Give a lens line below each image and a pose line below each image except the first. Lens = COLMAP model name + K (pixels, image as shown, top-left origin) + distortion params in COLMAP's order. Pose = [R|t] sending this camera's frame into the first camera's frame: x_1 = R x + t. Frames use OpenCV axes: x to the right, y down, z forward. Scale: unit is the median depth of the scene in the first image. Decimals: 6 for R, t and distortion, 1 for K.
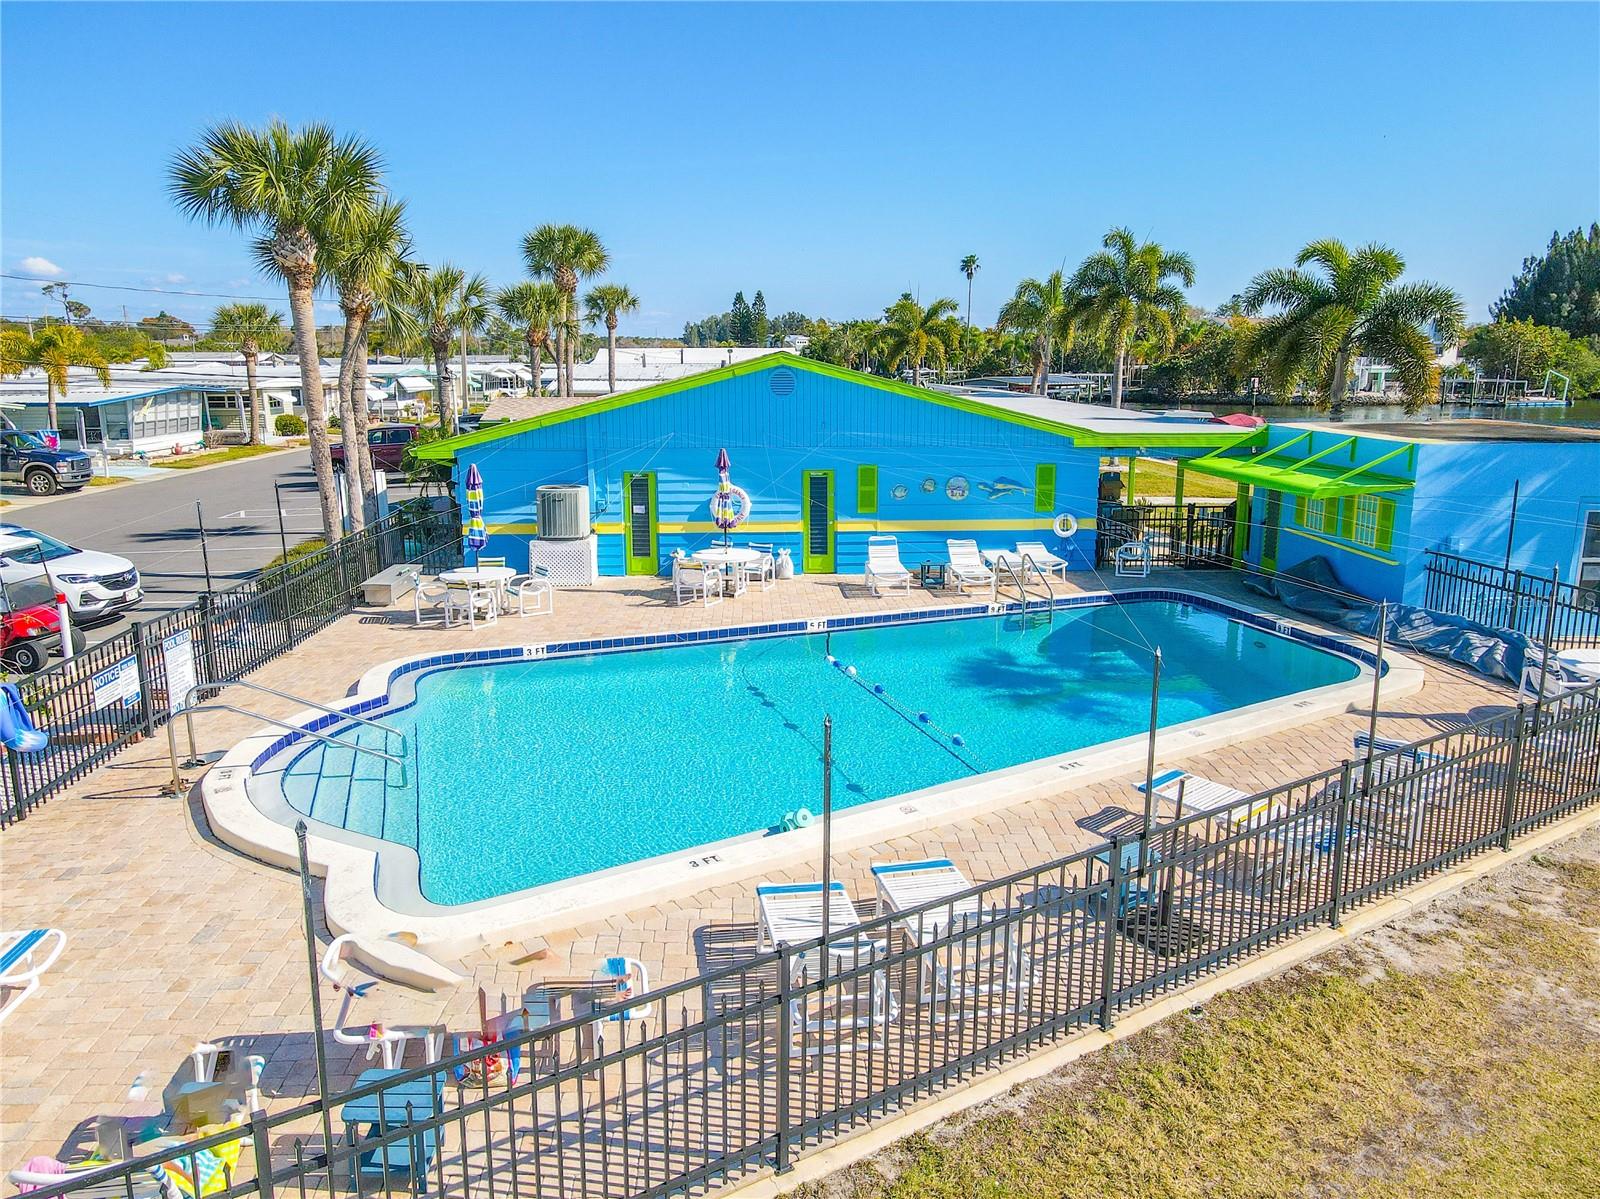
lens RADIAL K [[1126.8, 0, 797.0], [0, 1126.8, 598.7], [0, 0, 1]] dist [-0.000611, 0.008096]
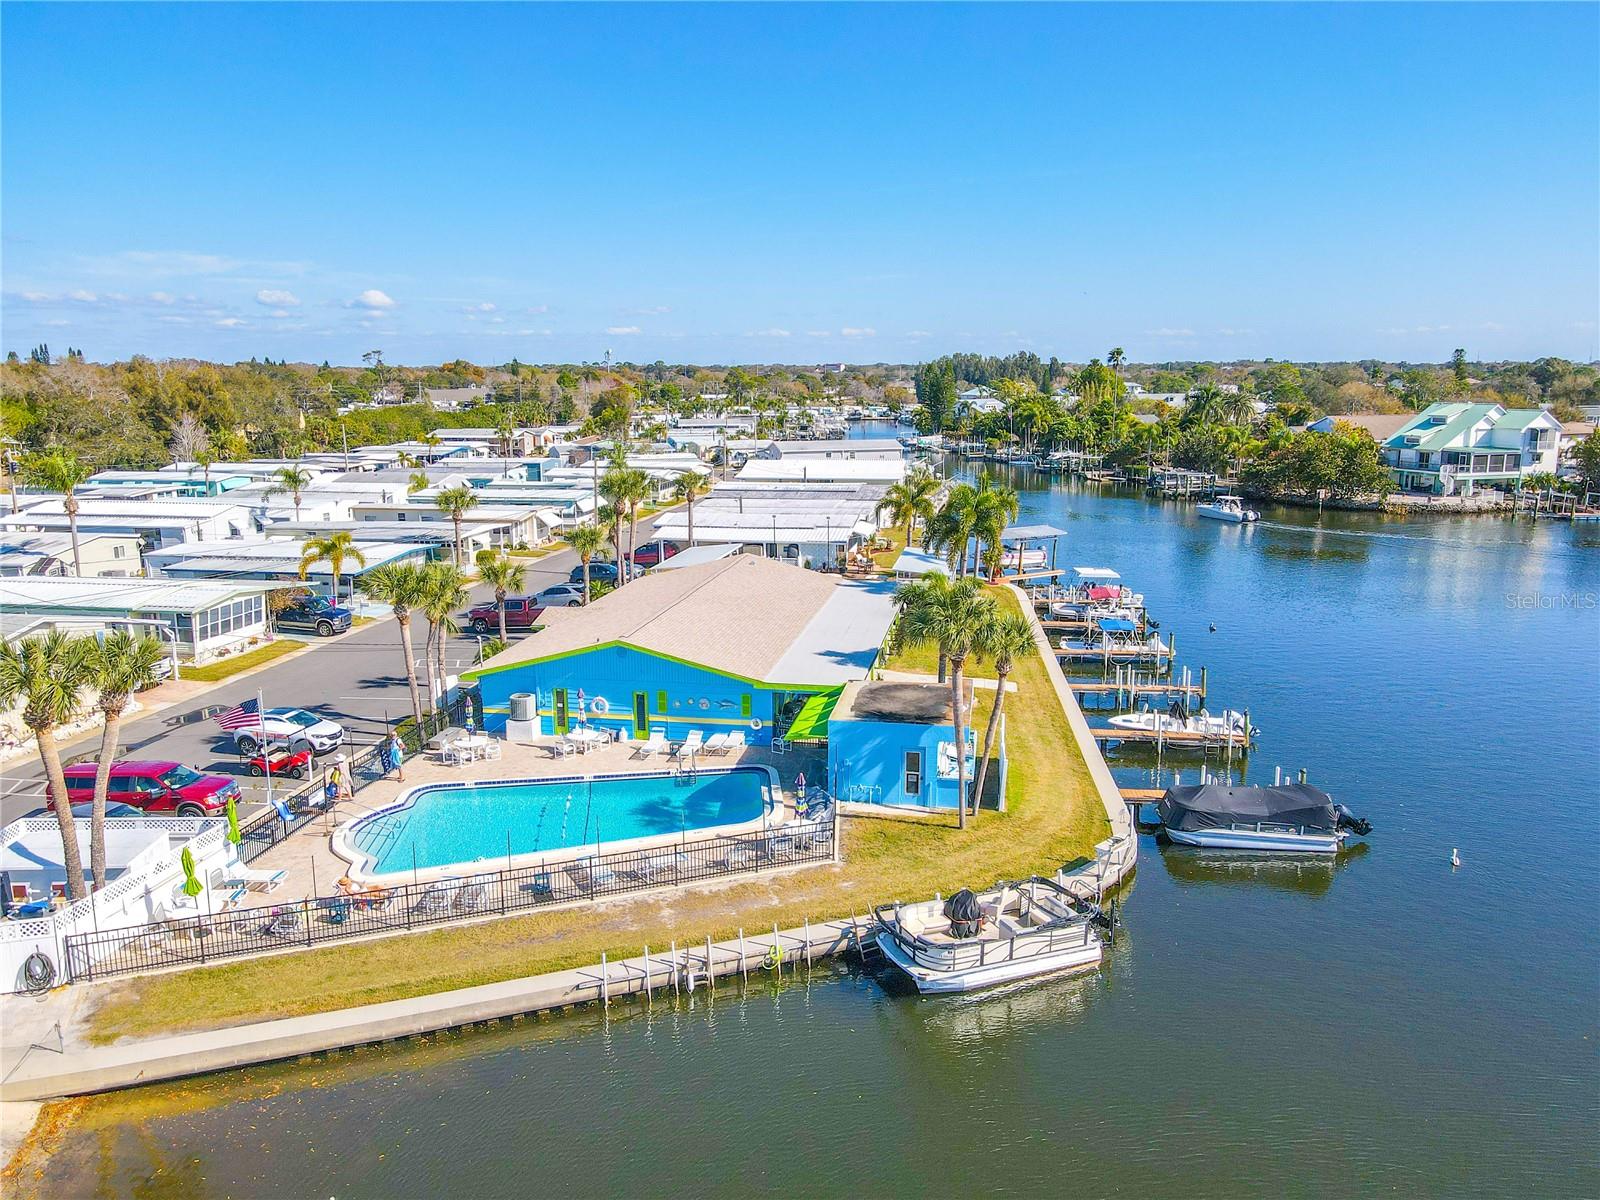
lens RADIAL K [[1126.8, 0, 800.8], [0, 1126.8, 602.1], [0, 0, 1]] dist [-0.000611, 0.008096]
pose [[0.976352, 0.038033, -0.212814, 0.755559], [-0.041207, 0.999095, -0.010499, -0.271791], [0.212222, 0.019021, 0.977036, -0.995346]]
